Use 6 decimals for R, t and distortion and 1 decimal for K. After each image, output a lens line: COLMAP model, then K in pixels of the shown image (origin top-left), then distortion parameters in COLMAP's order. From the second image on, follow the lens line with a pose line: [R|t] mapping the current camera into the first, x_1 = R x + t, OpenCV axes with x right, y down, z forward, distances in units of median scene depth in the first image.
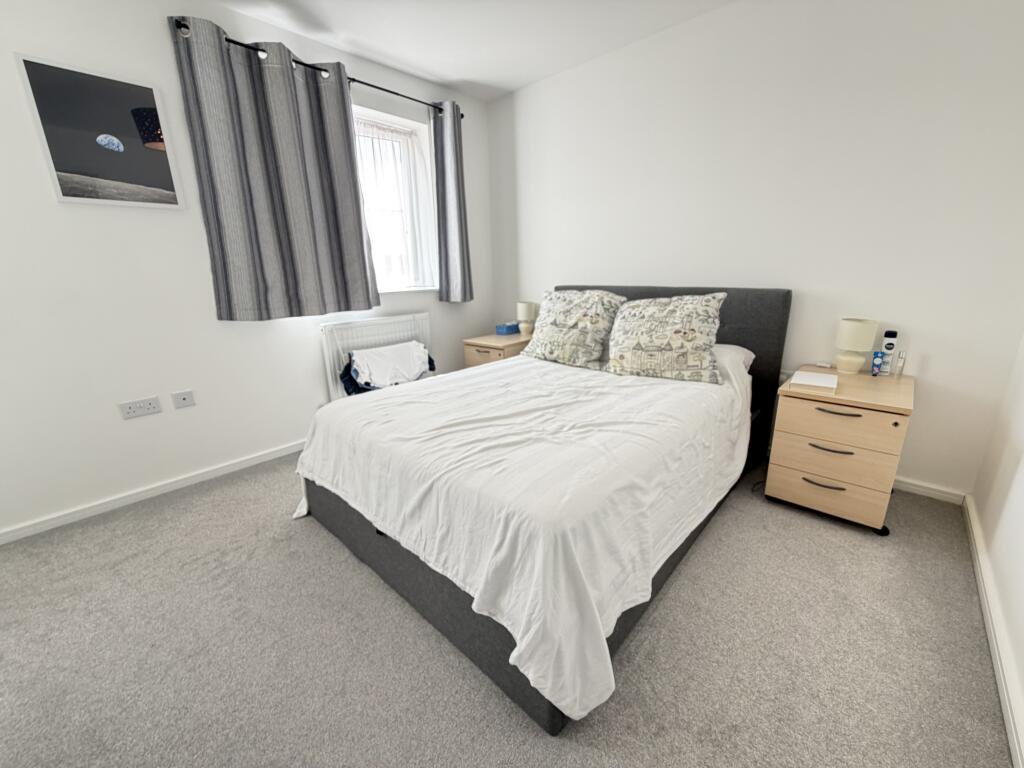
lens RADIAL K [[407.5, 0, 510.1], [0, 407.5, 382.3], [0, 0, 1]] dist [-0.000838, -0.000039]
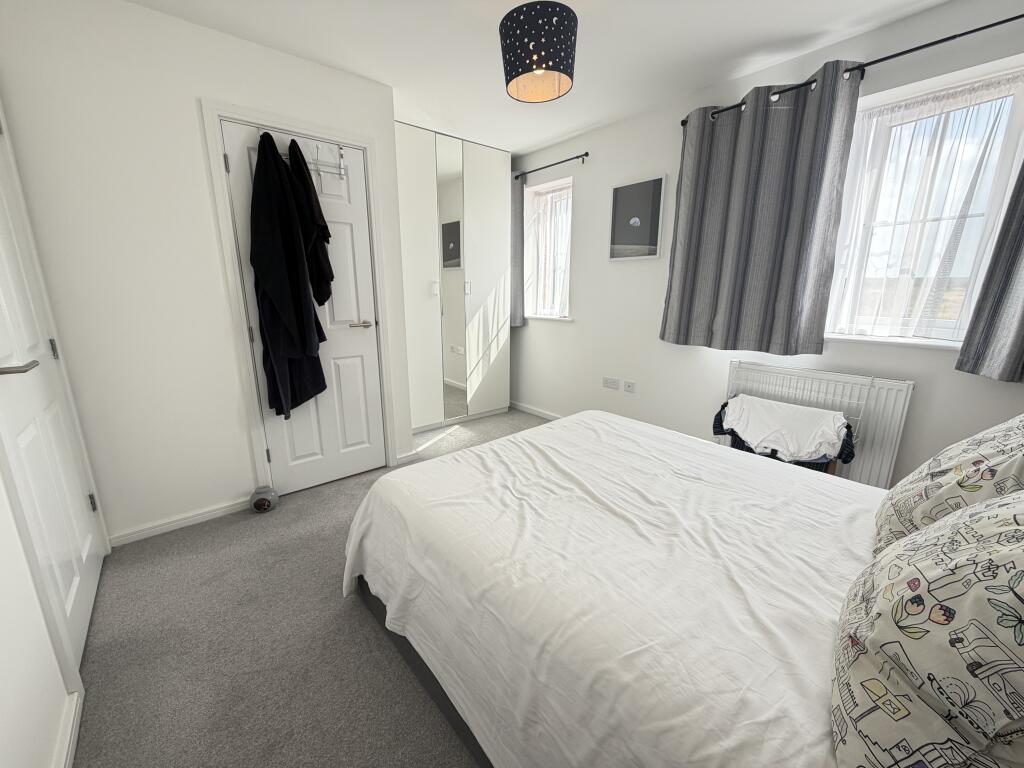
lens RADIAL K [[407.5, 0, 510.9], [0, 407.5, 383.5], [0, 0, 1]] dist [-0.000838, -0.000039]
pose [[-0.108003, 0.246396, -0.963133, 0.738430], [-0.267819, 0.925772, 0.266870, -0.276928], [0.957397, 0.286768, -0.033997, 0.720527]]
